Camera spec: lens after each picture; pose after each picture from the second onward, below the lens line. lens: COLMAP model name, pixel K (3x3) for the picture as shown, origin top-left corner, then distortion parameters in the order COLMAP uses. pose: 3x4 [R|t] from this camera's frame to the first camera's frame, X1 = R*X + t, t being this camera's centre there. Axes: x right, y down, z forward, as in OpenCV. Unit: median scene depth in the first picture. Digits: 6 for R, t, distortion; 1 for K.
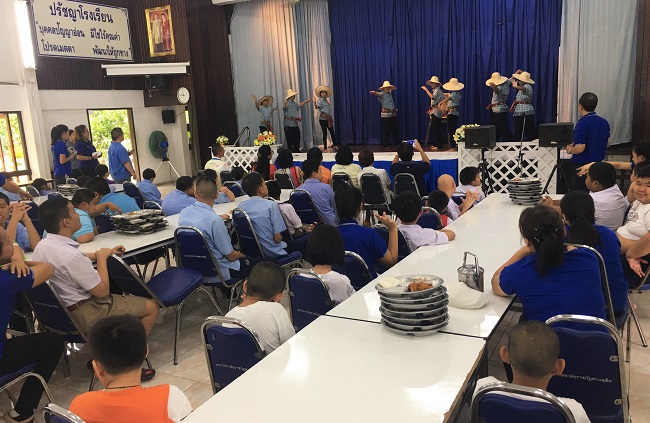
lens RADIAL K [[536.1, 0, 326.7], [0, 536.1, 213.6], [0, 0, 1]] dist [0.036783, -0.016974]
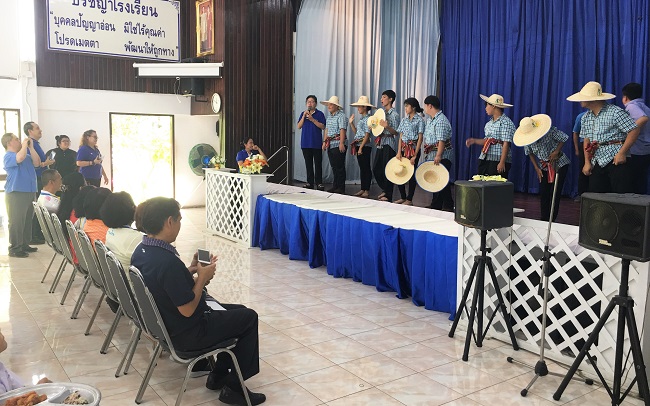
lens RADIAL K [[553.3, 0, 327.9], [0, 553.3, 183.5], [0, 0, 1]] dist [0.044434, 0.003408]
pose [[0.902595, 0.107568, -0.416834, 0.251646], [-0.146878, 0.987127, -0.063304, -0.073322], [0.404659, 0.118362, 0.906776, 0.332642]]
